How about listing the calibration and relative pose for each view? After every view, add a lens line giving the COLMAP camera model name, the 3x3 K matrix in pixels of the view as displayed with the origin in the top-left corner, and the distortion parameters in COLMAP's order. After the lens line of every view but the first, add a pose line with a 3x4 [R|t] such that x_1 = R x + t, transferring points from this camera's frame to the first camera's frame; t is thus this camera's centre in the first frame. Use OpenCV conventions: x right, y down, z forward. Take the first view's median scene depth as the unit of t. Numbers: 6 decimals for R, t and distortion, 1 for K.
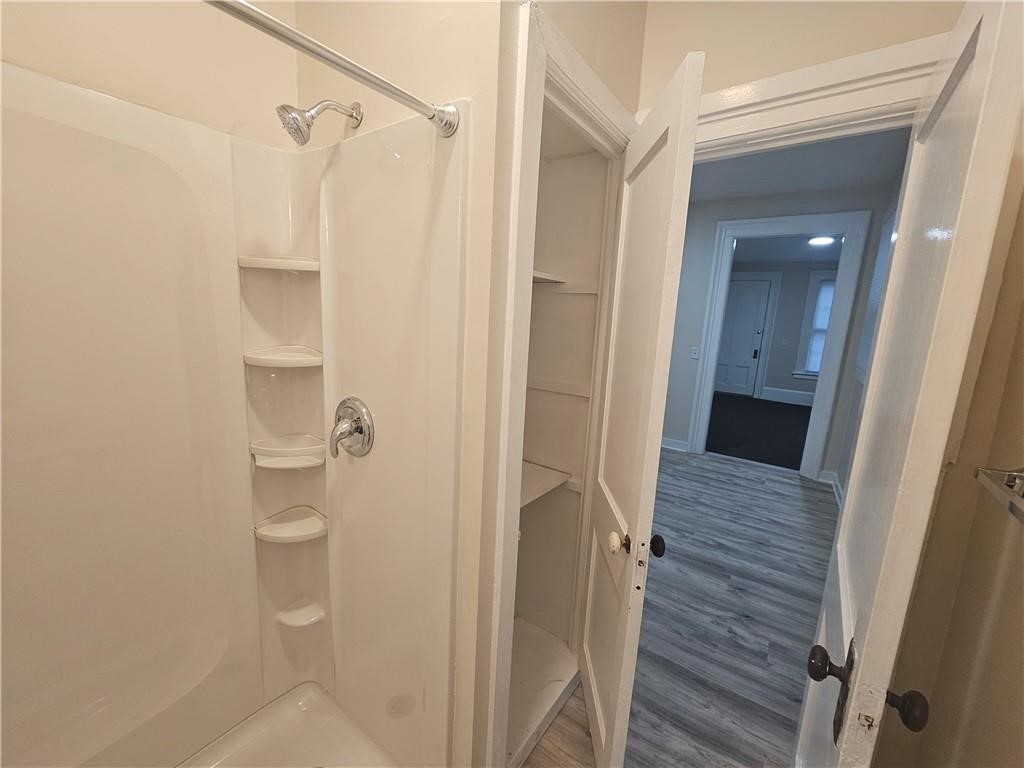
lens RADIAL K [[419.0, 0, 510.9], [0, 419.0, 386.3], [0, 0, 1]] dist [0.000305, 0.000844]
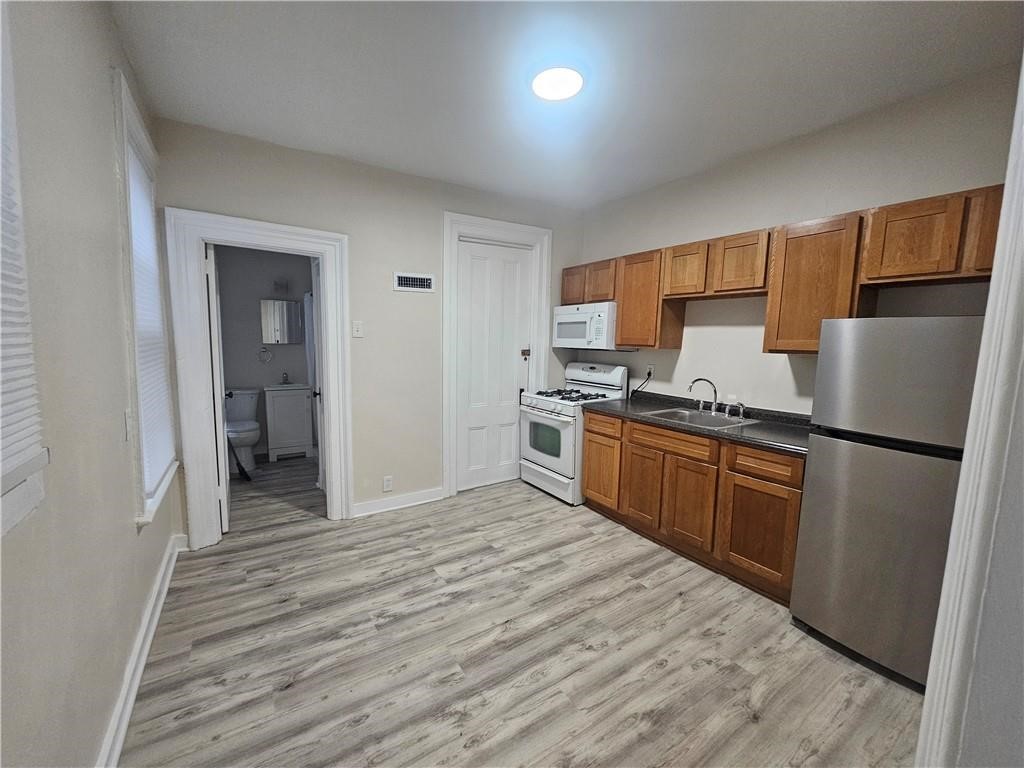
lens RADIAL K [[419.0, 0, 511.1], [0, 419.0, 387.7], [0, 0, 1]] dist [0.000305, 0.000844]
pose [[-0.360430, 0.053857, -0.931230, 0.744761], [-0.200587, 0.970501, 0.133765, -0.130036], [0.910964, 0.235006, -0.338994, 1.021837]]
